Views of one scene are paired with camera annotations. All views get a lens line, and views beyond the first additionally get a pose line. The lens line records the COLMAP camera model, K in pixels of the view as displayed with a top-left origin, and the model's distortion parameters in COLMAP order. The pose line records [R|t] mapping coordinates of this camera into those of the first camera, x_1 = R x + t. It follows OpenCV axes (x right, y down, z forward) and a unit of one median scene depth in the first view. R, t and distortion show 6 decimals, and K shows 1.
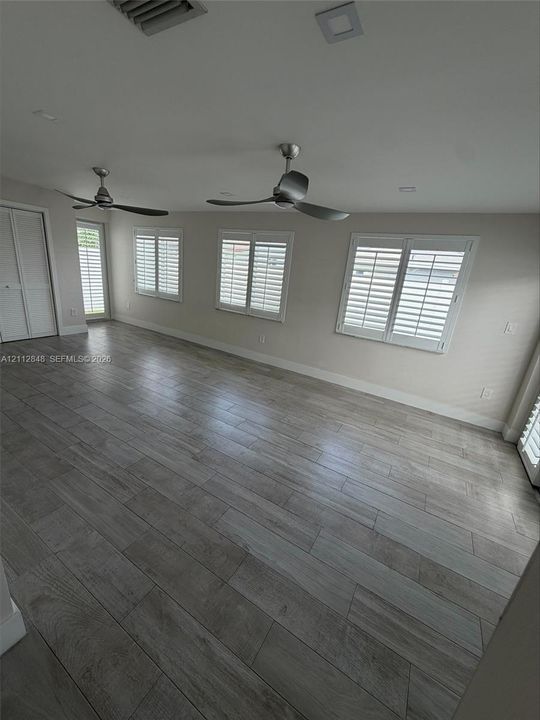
lens RADIAL K [[287.2, 0, 267.9], [0, 287.2, 358.7], [0, 0, 1]] dist [0.002763, -0.000681]
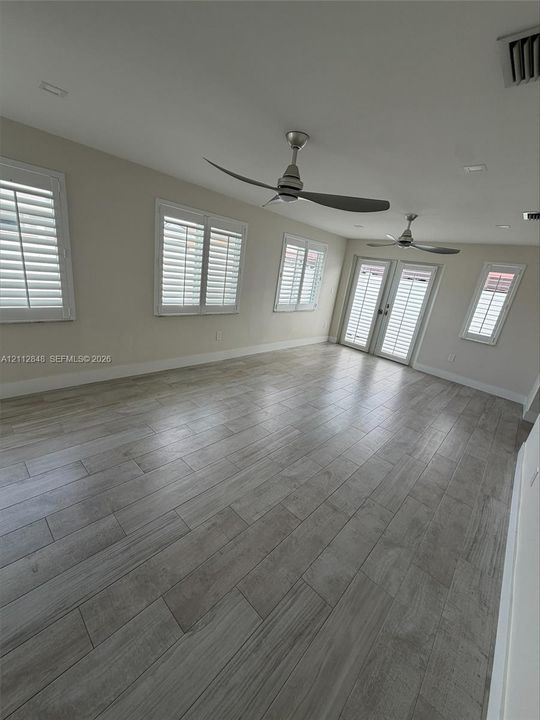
lens RADIAL K [[287.2, 0, 270.2], [0, 287.2, 360.0], [0, 0, 1]] dist [0.002763, -0.000681]
pose [[0.211728, -0.376446, 0.901920, -0.904011], [0.181375, 0.921946, 0.342227, -0.302981], [-0.960351, 0.091126, 0.263480, 0.643311]]
